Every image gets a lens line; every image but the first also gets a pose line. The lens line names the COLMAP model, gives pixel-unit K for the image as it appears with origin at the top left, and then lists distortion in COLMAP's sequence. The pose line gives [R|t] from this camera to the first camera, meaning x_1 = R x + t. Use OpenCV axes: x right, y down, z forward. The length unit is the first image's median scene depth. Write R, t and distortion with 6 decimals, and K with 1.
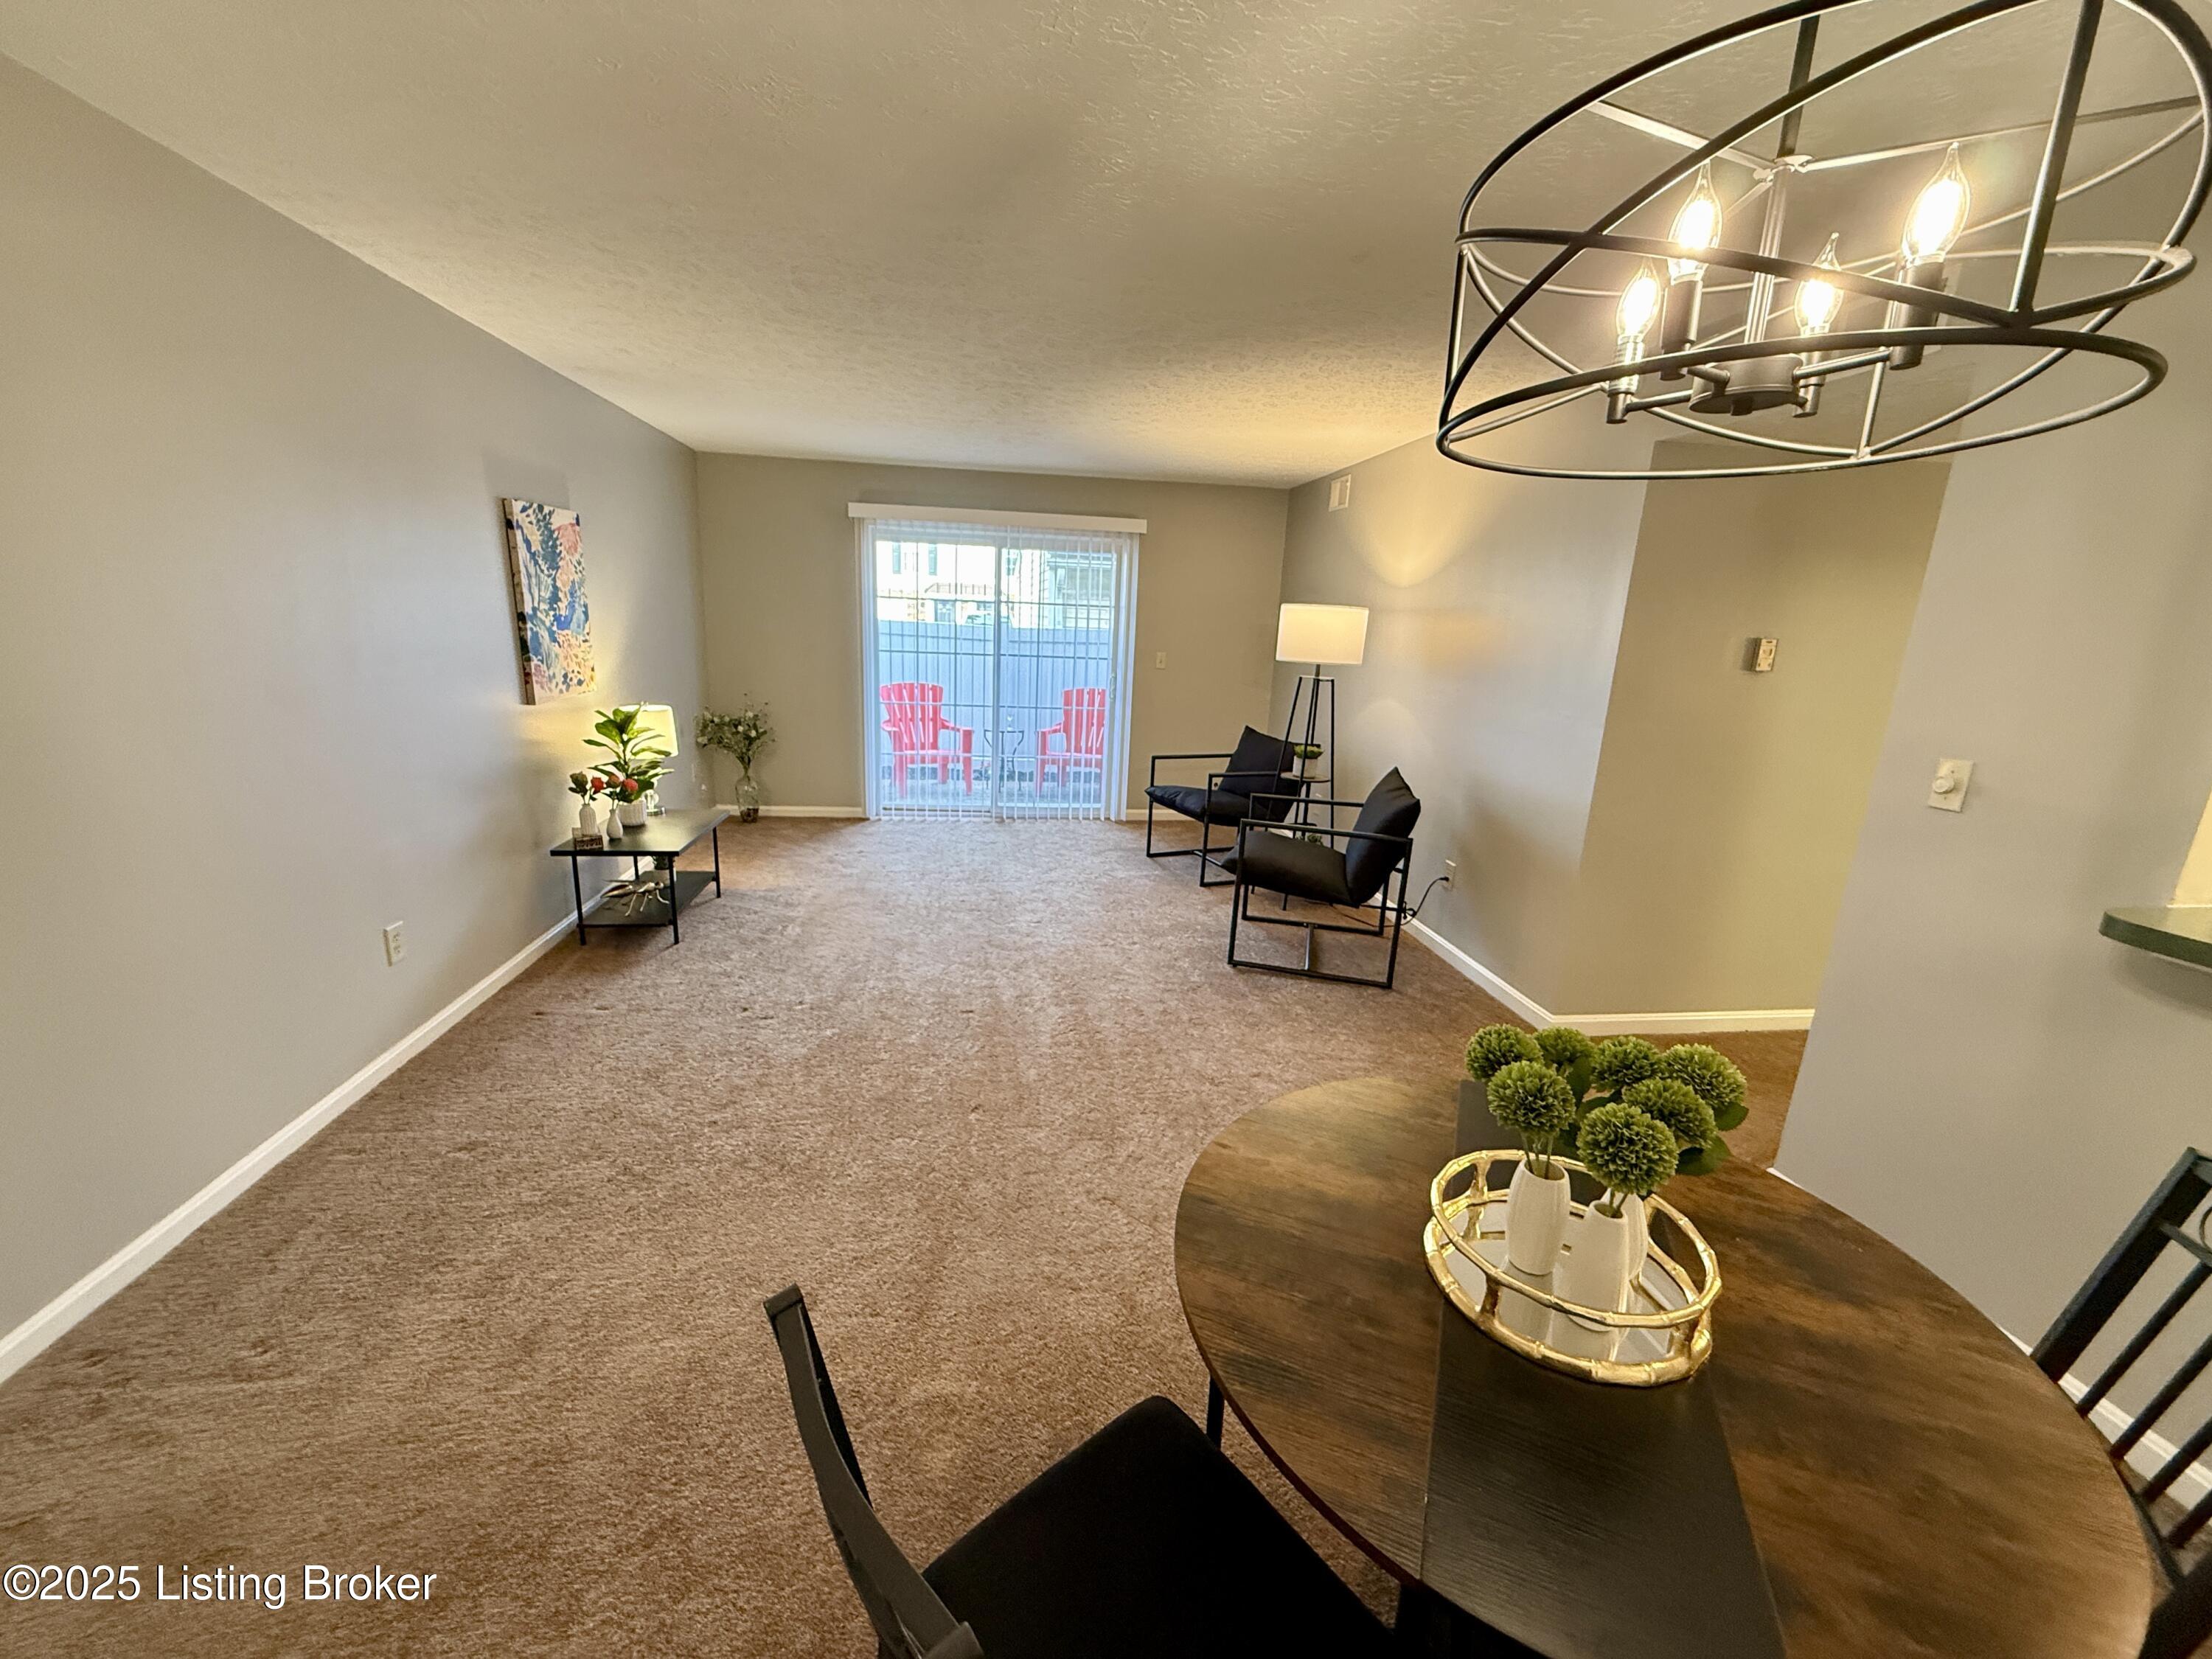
lens RADIAL K [[882.6, 0, 1109.4], [0, 882.6, 828.3], [0, 0, 1]] dist [0.003564, -0.001437]
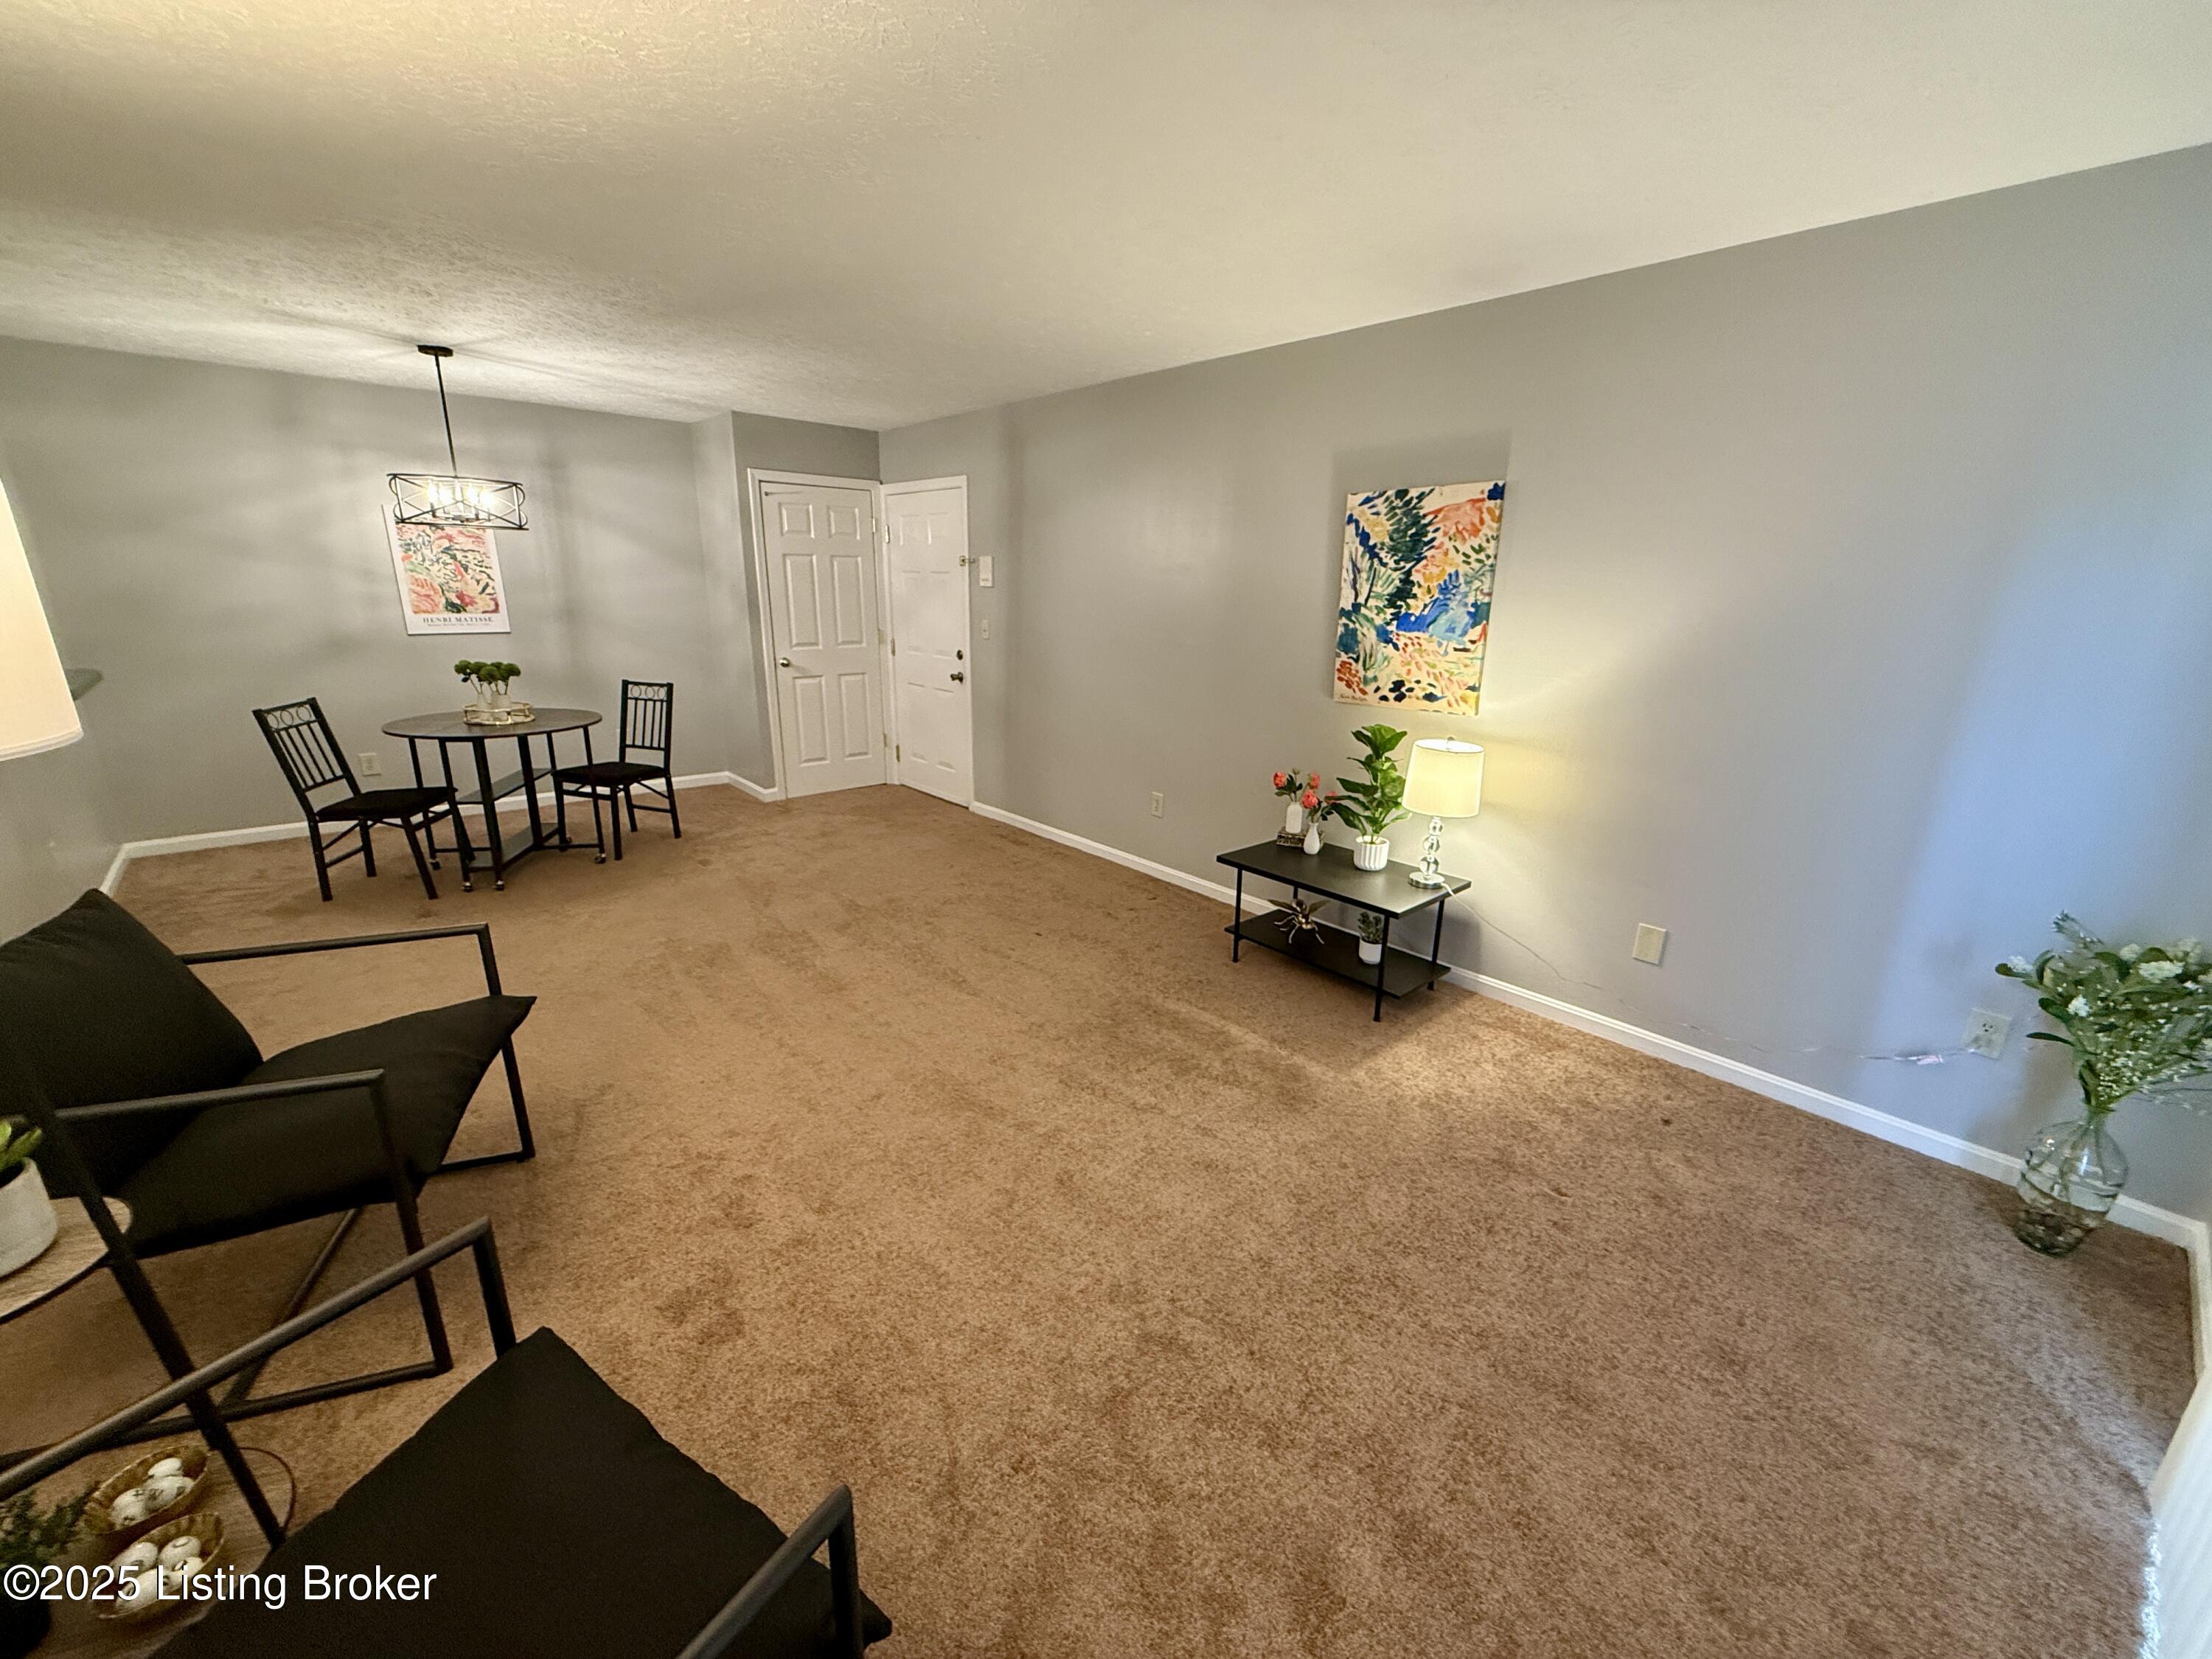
lens RADIAL K [[882.6, 0, 1096.4], [0, 882.6, 835.8], [0, 0, 1]] dist [0.003564, -0.001437]
pose [[-0.829567, 0.099029, -0.549556, 0.131730], [-0.182376, 0.882132, 0.434260, -0.369037], [0.527786, 0.460473, -0.713727, 1.553775]]
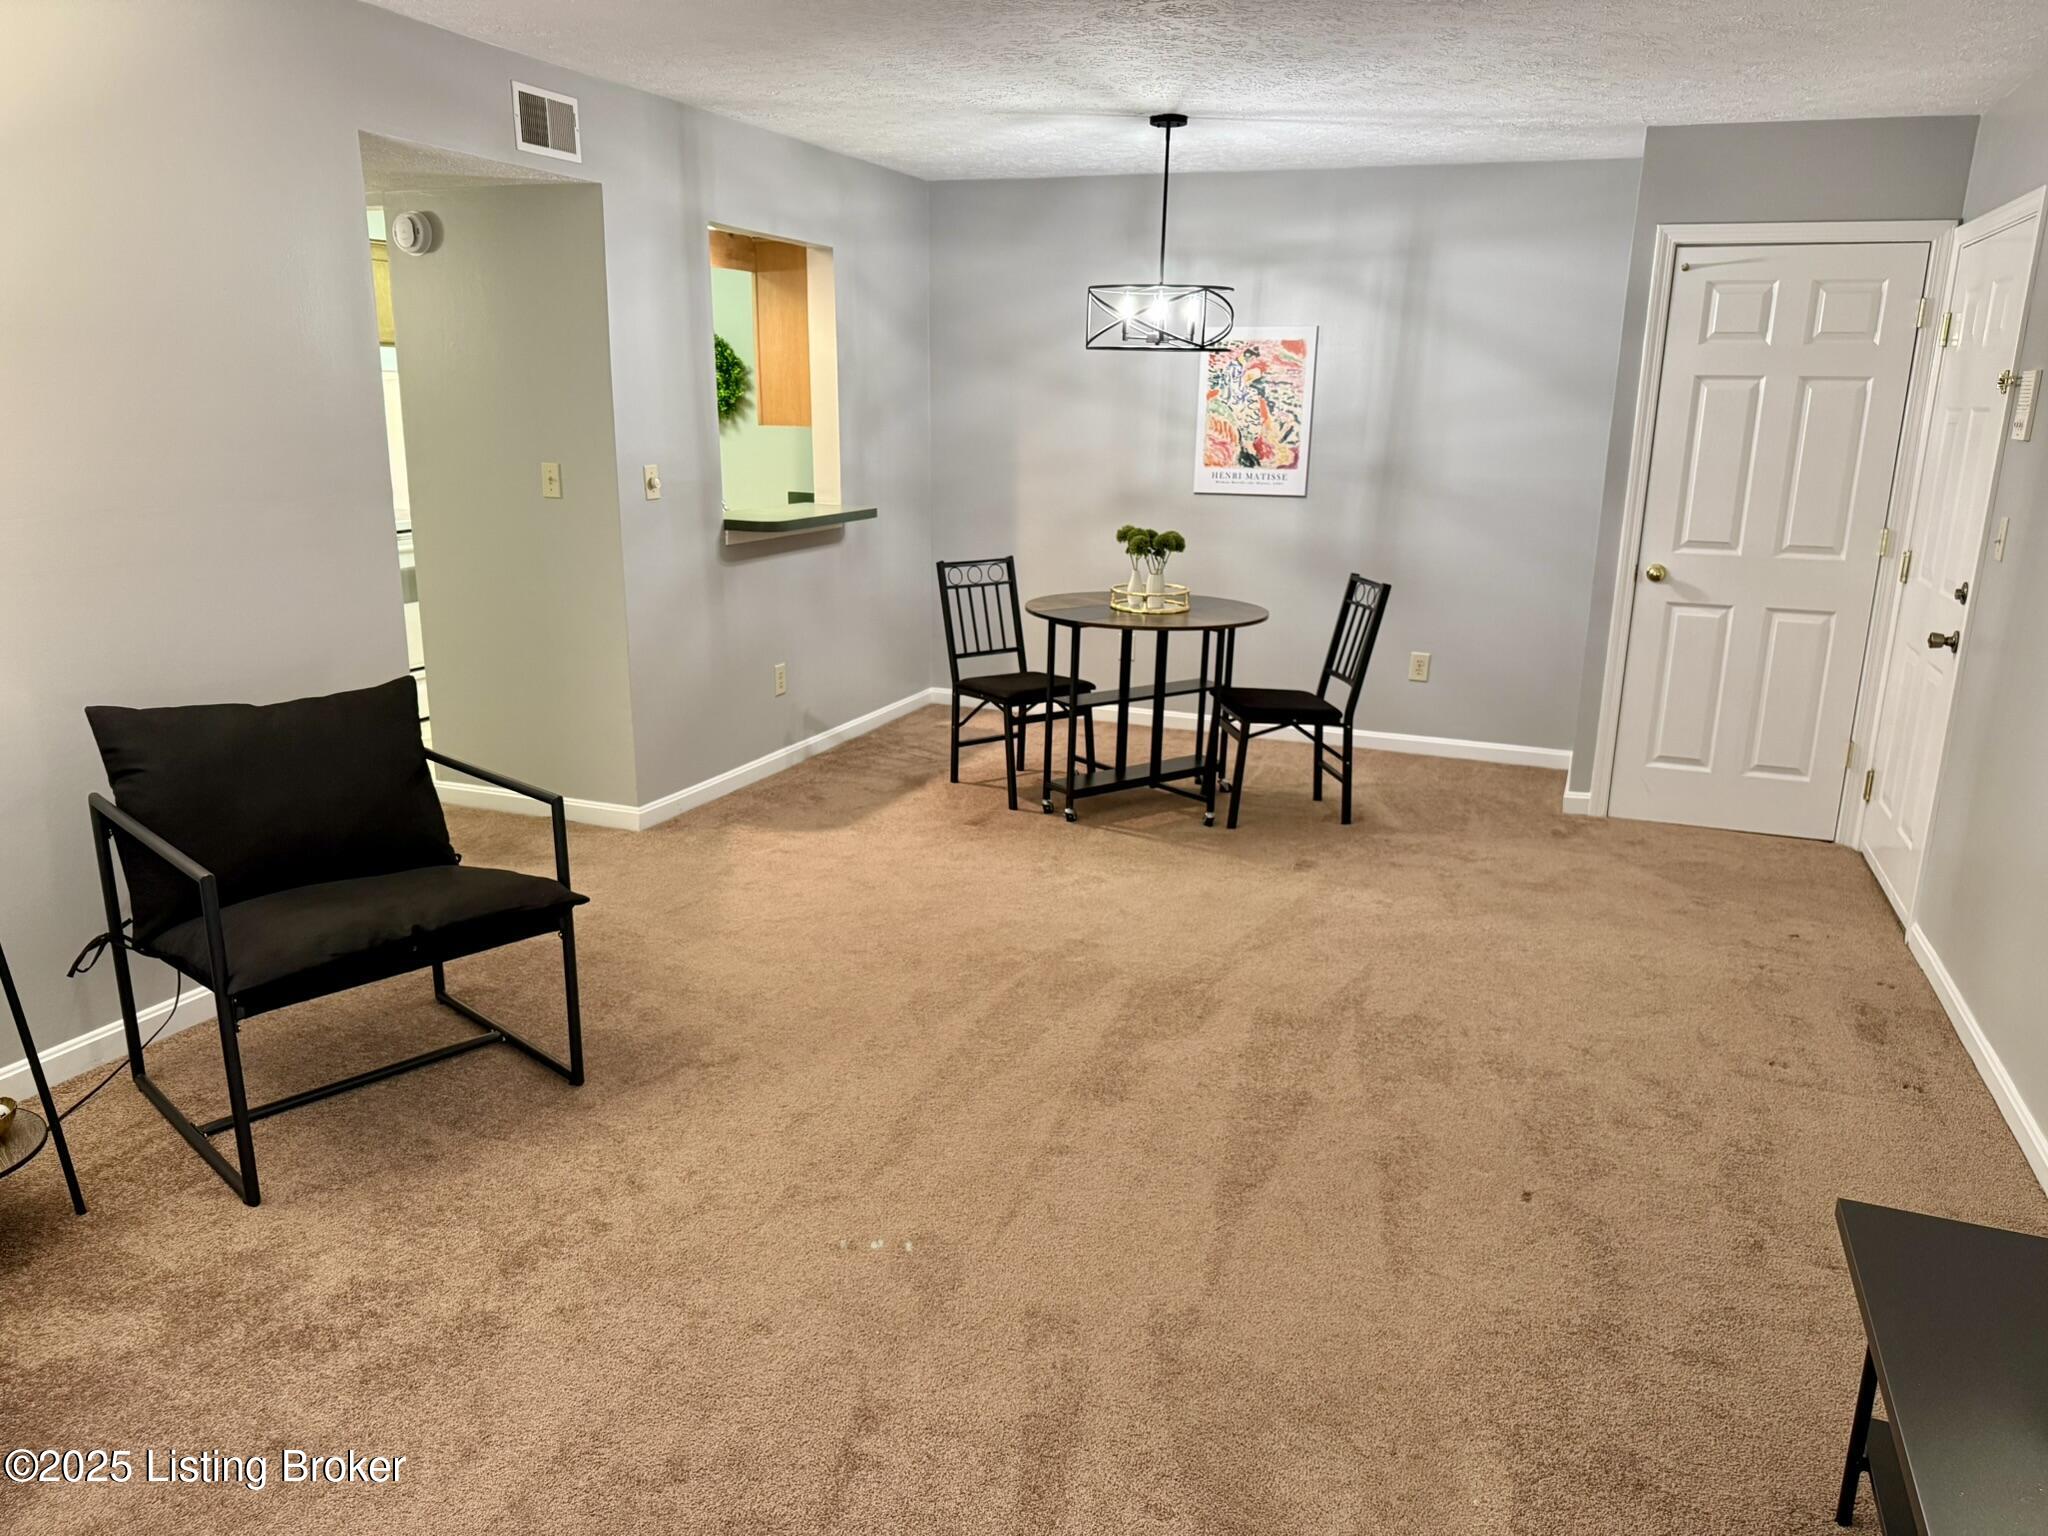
lens RADIAL K [[1427.9, 0, 1016.0], [0, 1427.9, 797.0], [0, 0, 1]] dist [0.032694, -0.044978]
pose [[-0.869576, -0.187208, 0.456936, -0.423976], [0.059762, 0.878648, 0.473715, -0.364206], [-0.490169, 0.439239, -0.752864, 1.446798]]
